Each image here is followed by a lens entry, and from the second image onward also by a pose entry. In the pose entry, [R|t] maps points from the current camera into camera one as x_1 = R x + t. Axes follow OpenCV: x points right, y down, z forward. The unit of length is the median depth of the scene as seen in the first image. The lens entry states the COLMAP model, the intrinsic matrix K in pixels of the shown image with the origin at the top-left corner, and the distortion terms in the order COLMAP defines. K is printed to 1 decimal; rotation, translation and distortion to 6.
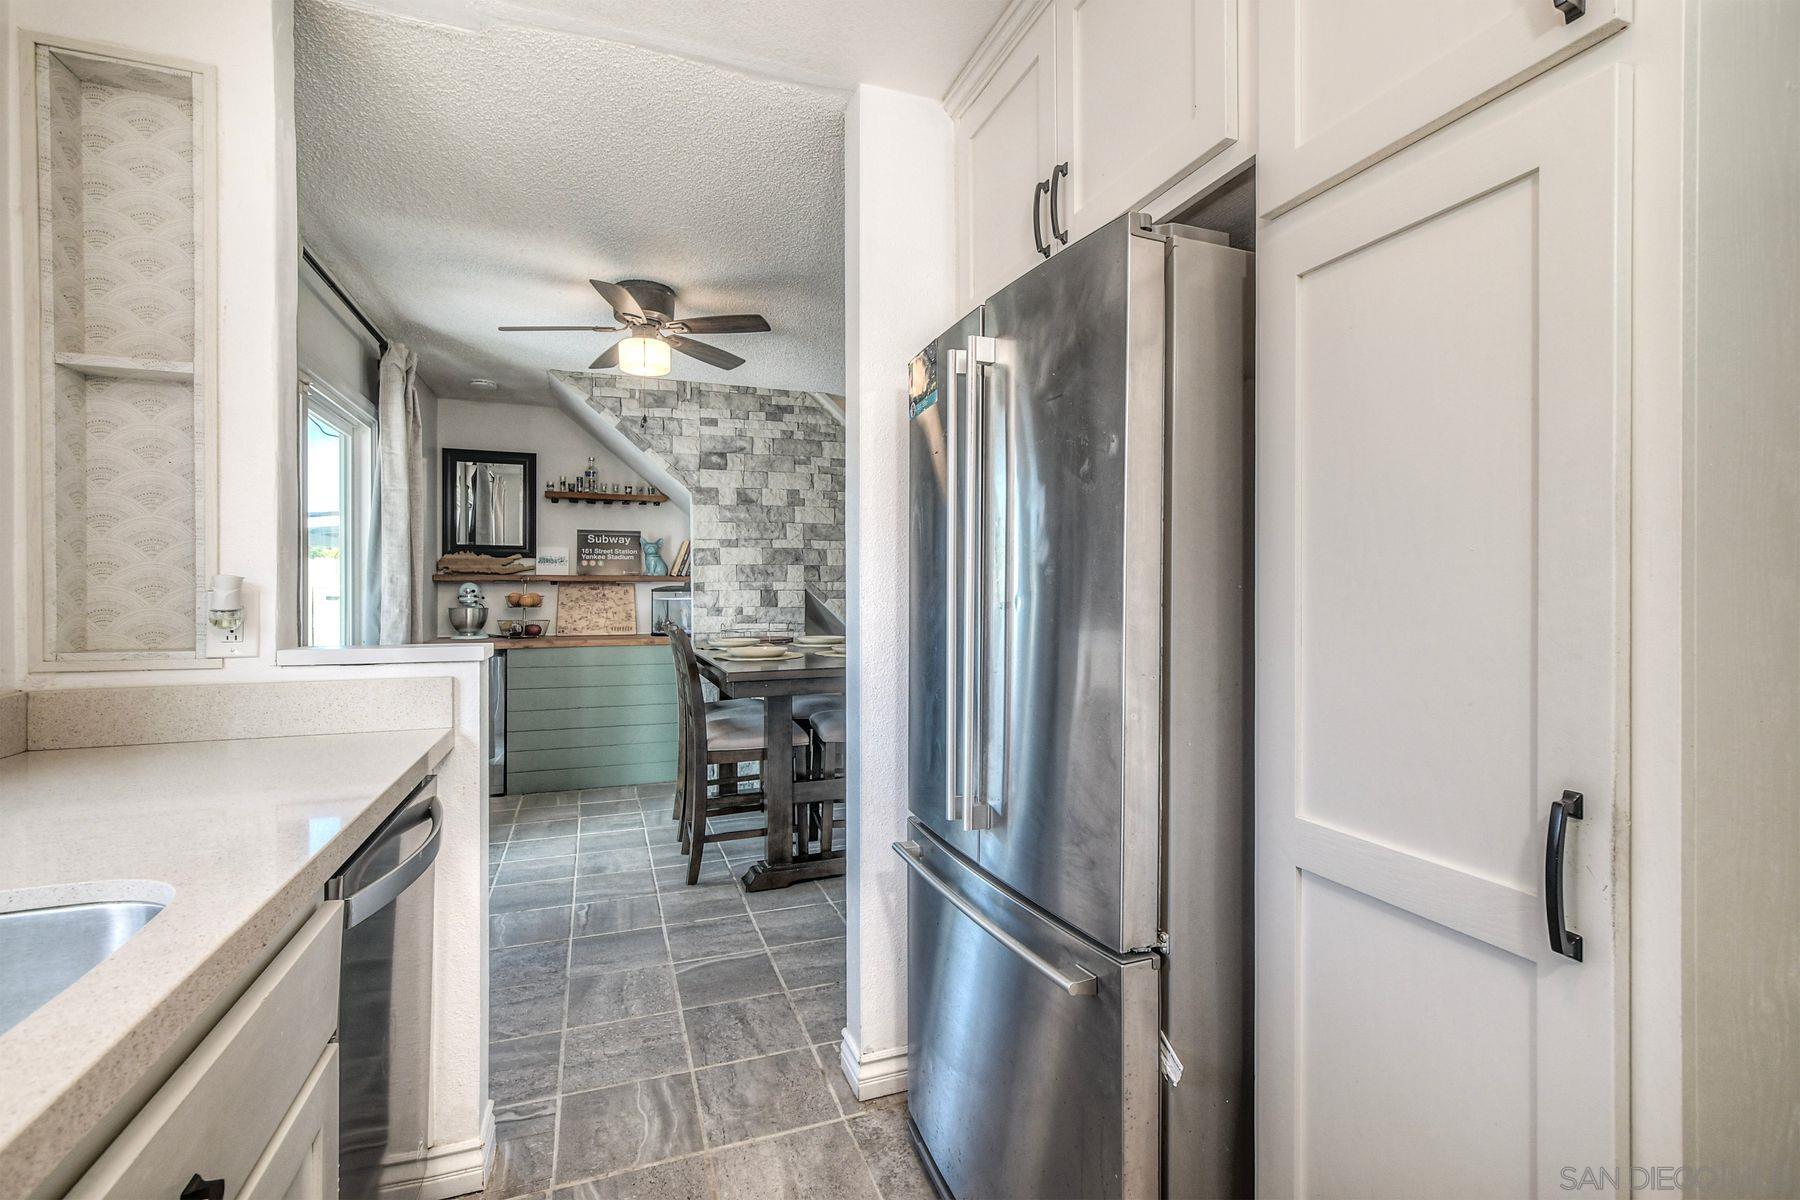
lens RADIAL K [[803.0, 0, 901.5], [0, 803.0, 592.1], [0, 0, 1]] dist [0.003600, -0.000119]
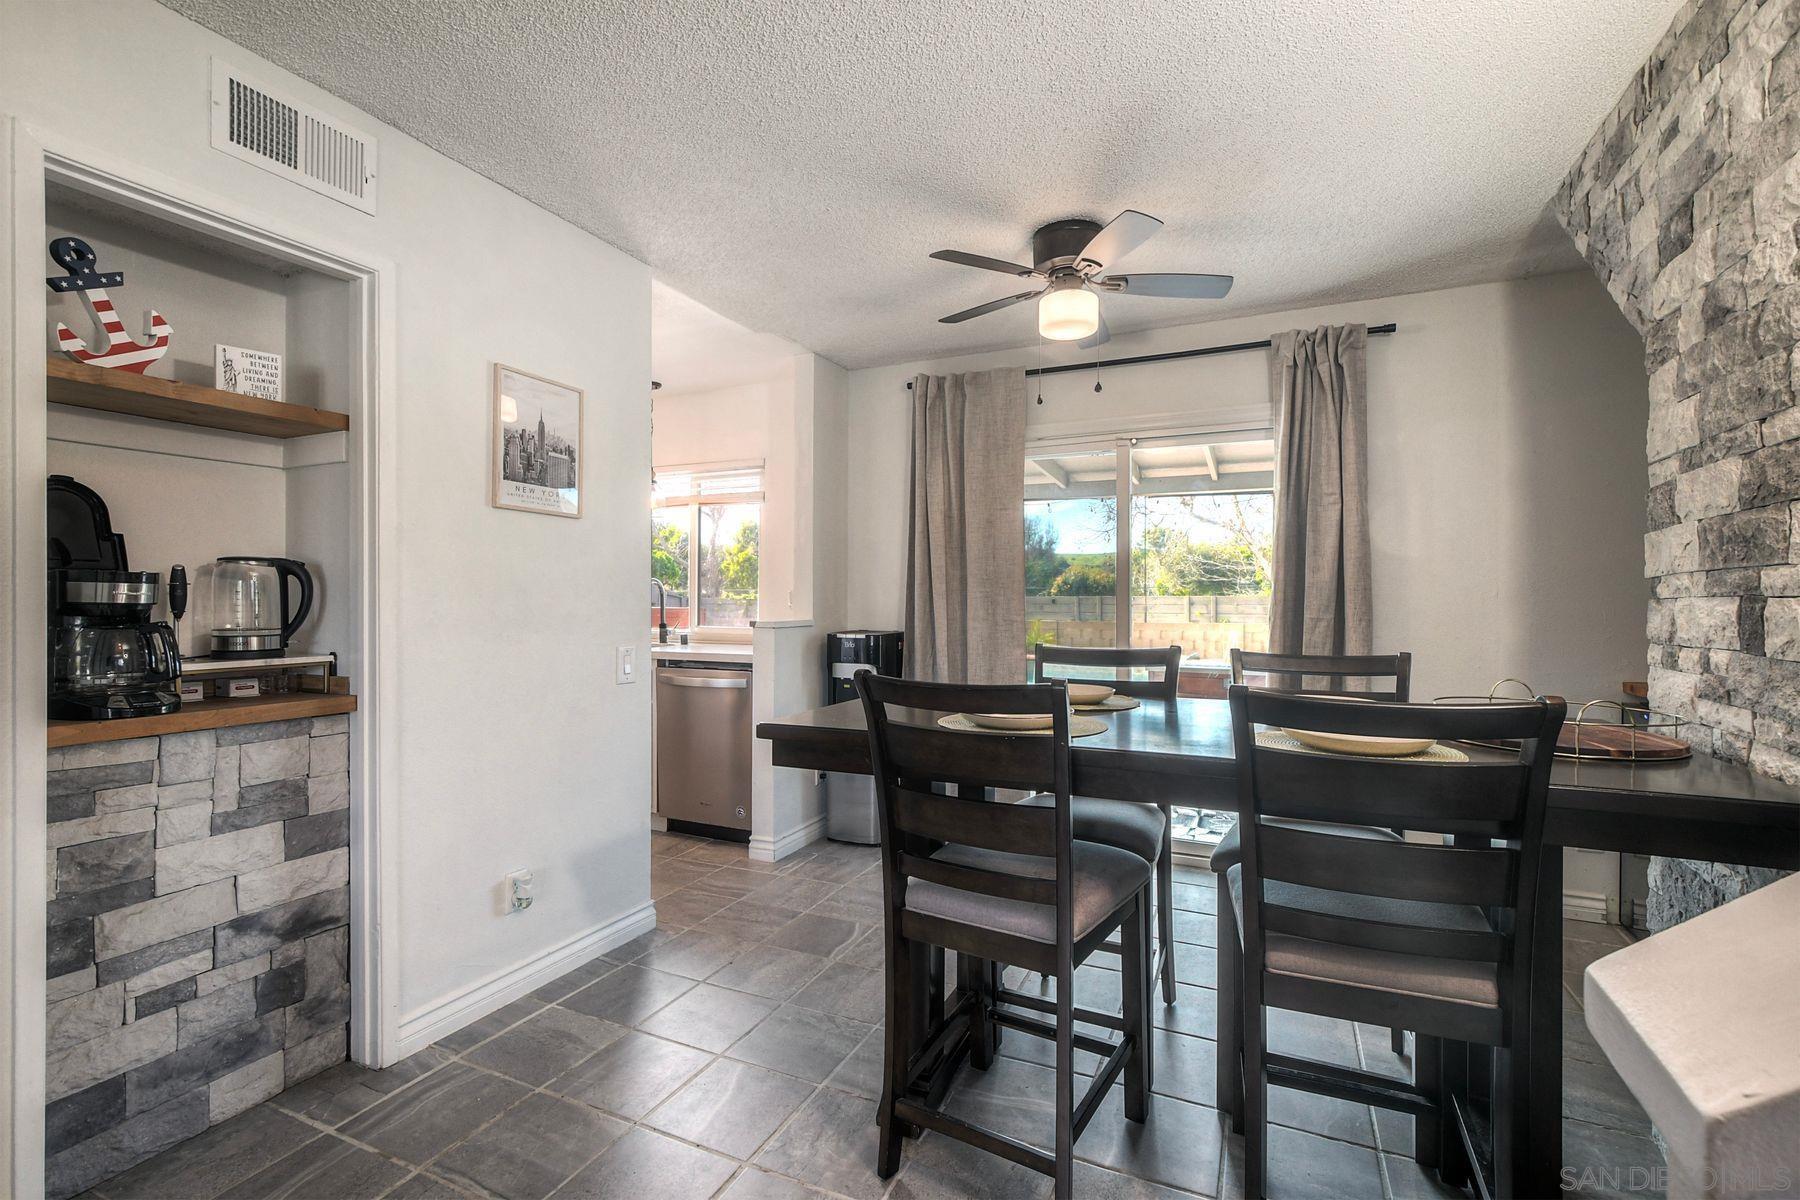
lens RADIAL K [[803.0, 0, 901.7], [0, 803.0, 598.2], [0, 0, 1]] dist [0.003600, -0.000119]
pose [[-0.714593, 0.004132, -0.699528, 0.254200], [-0.000082, 0.999982, 0.005990, -0.003420], [0.699540, 0.004337, -0.714580, 0.969541]]
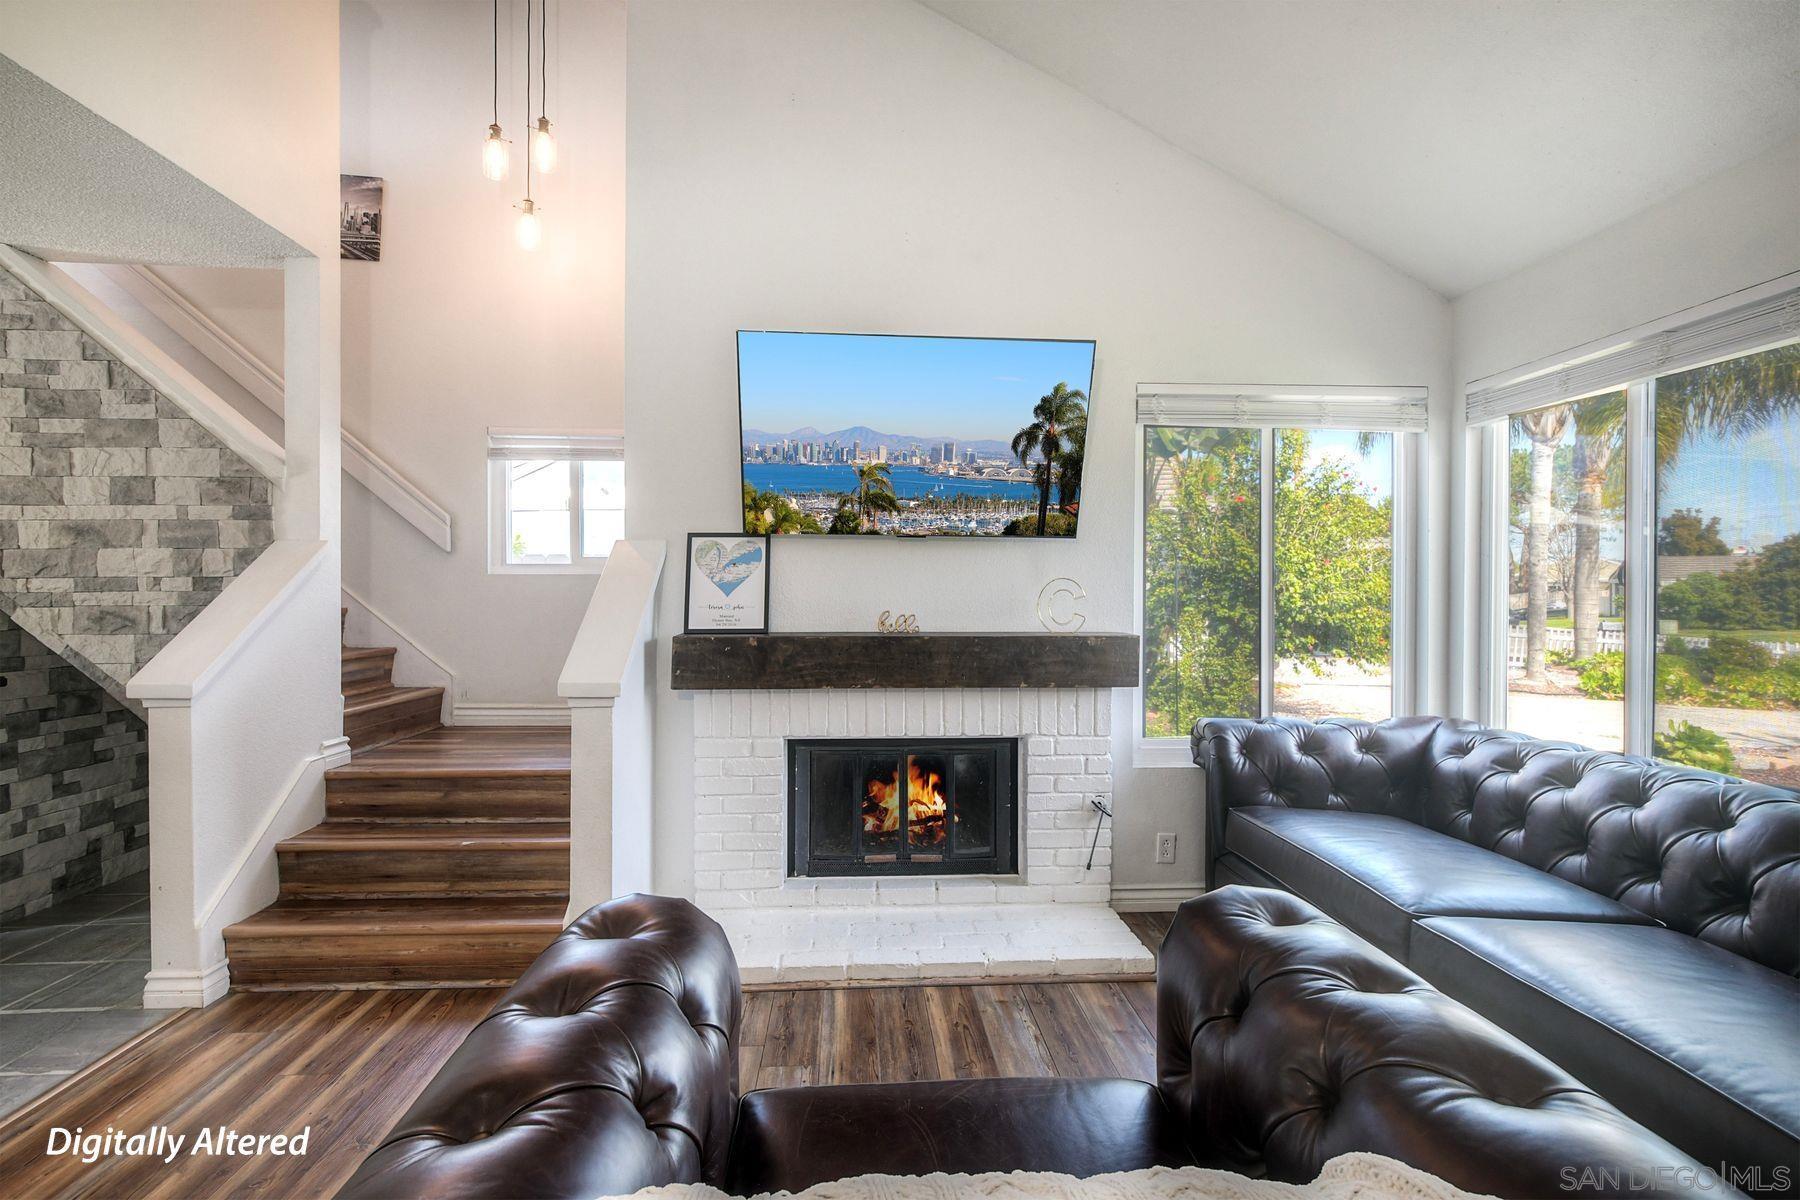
lens RADIAL K [[803.0, 0, 891.6], [0, 803.0, 598.2], [0, 0, 1]] dist [0.003600, -0.000119]
pose [[0.952923, 0.006909, -0.303132, 0.668191], [-0.005771, 0.999973, 0.004649, -0.004662], [0.303156, -0.002681, 0.952937, 0.647152]]
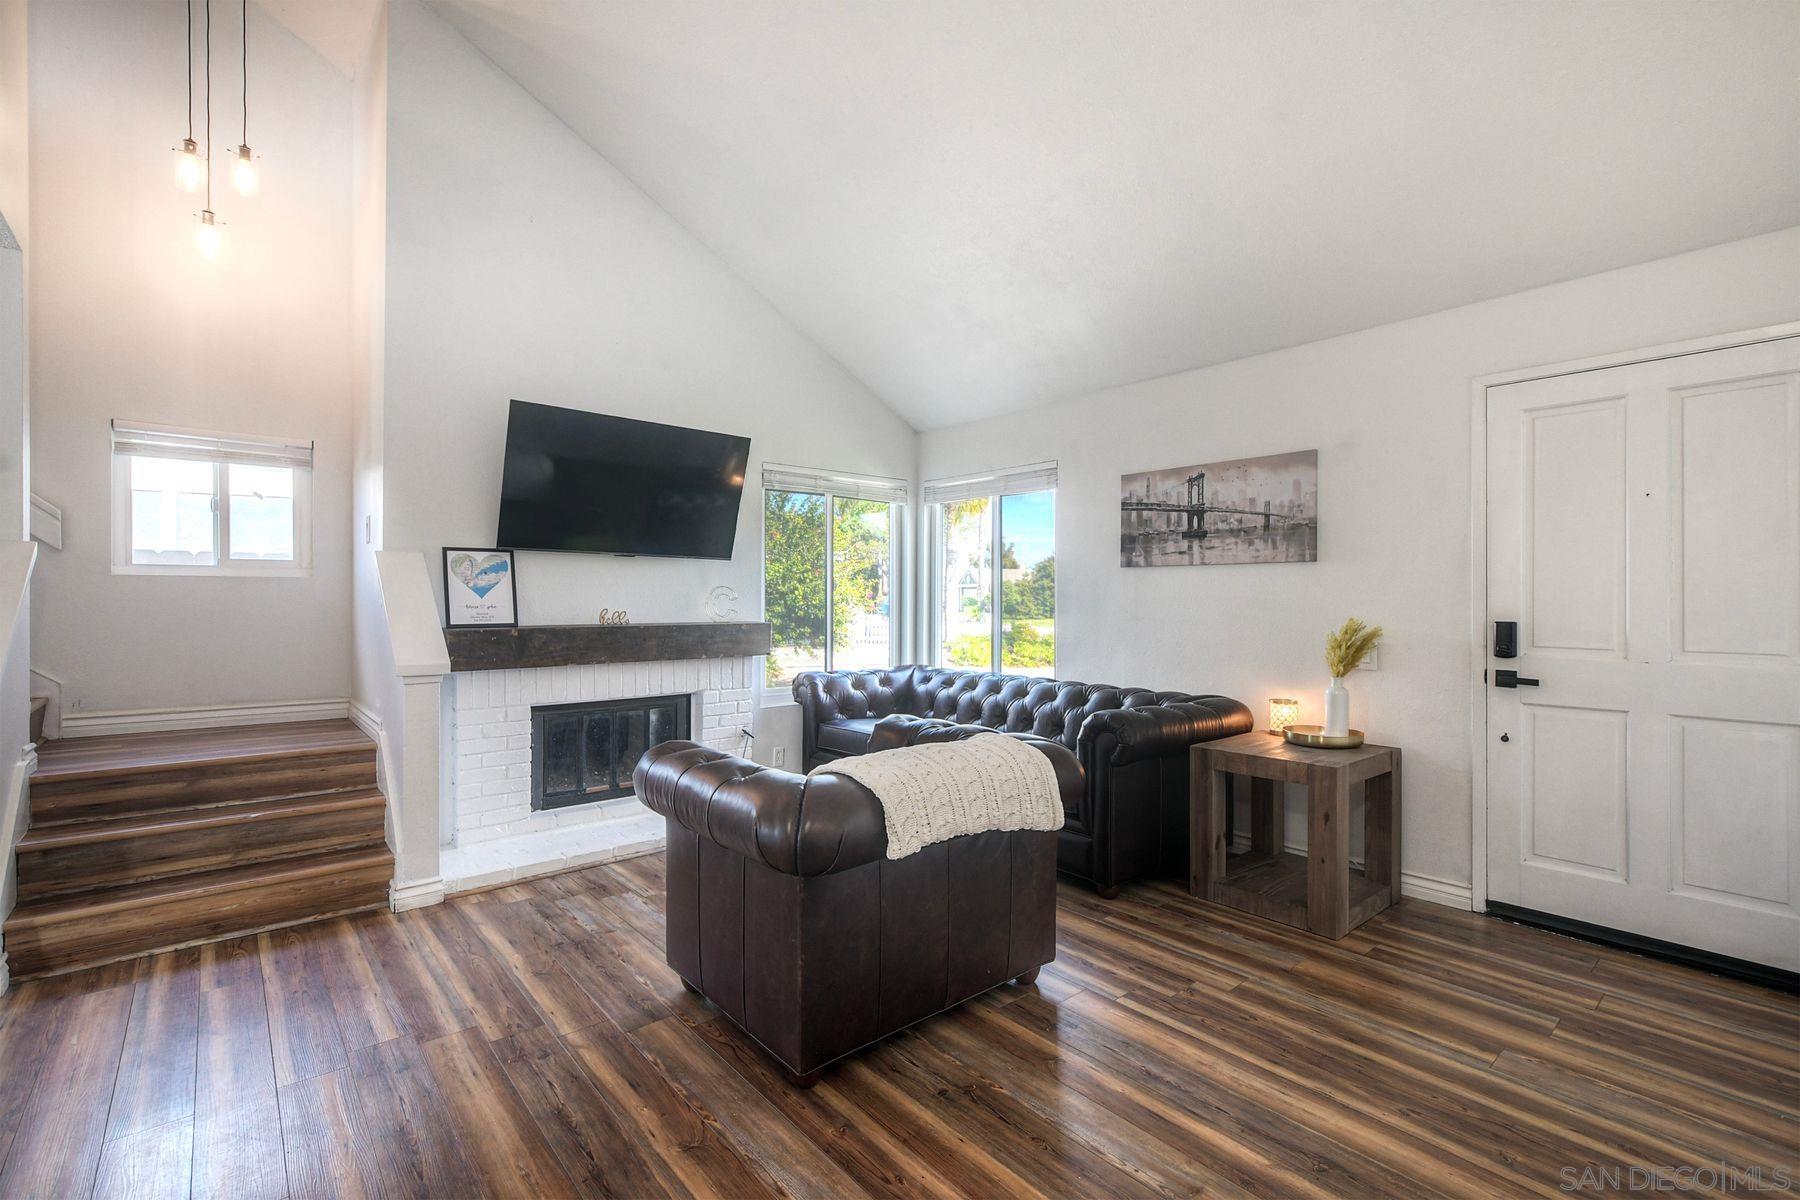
lens RADIAL K [[803.0, 0, 898.4], [0, 803.0, 595.5], [0, 0, 1]] dist [0.003600, -0.000119]
pose [[0.939762, 0.007295, 0.341751, 0.485120], [-0.006517, 0.999973, -0.003427, -0.005202], [-0.341767, 0.000993, 0.939784, 0.330477]]
